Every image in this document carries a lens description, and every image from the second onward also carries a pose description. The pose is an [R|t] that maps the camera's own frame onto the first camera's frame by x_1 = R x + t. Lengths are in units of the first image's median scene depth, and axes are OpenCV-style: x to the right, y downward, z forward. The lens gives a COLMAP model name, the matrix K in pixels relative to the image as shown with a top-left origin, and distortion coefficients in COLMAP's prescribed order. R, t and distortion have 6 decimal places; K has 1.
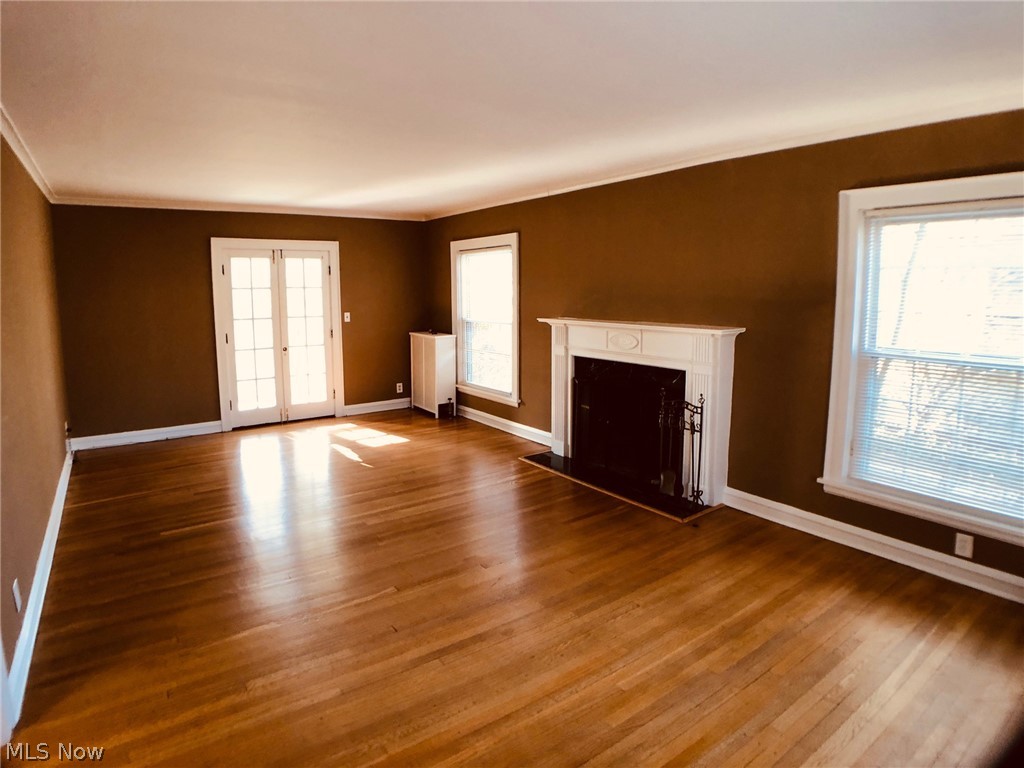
lens RADIAL K [[598.2, 0, 512.0], [0, 598.2, 384.0], [0, 0, 1]] dist [-0.099412, 0.000689]
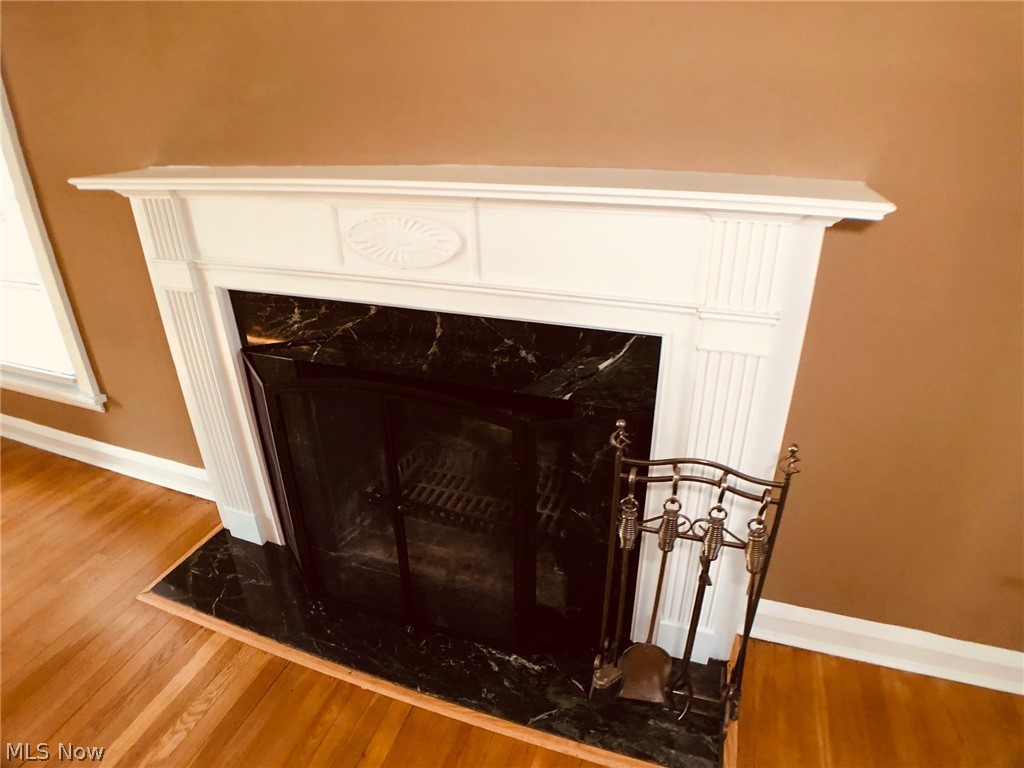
lens RADIAL K [[598.2, 0, 512.0], [0, 598.2, 384.0], [0, 0, 1]] dist [-0.099412, 0.000689]
pose [[0.838390, -0.252052, 0.483293, 0.068535], [0.095569, 0.940900, 0.324920, -0.085491], [-0.536627, -0.226222, 0.812930, 0.658653]]
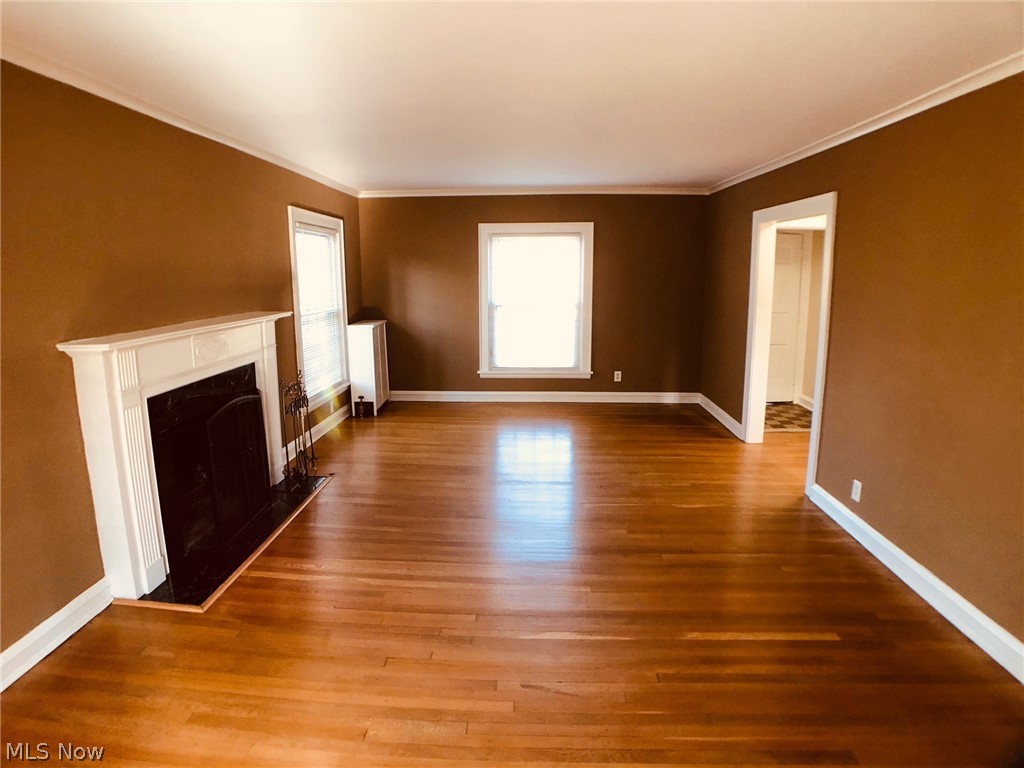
lens RADIAL K [[598.2, 0, 512.0], [0, 598.2, 384.0], [0, 0, 1]] dist [-0.099412, 0.000689]
pose [[-0.768276, -0.107553, 0.631019, -0.504623], [0.107992, 0.949876, 0.293382, -0.181681], [-0.630944, 0.293543, -0.718152, 1.174483]]
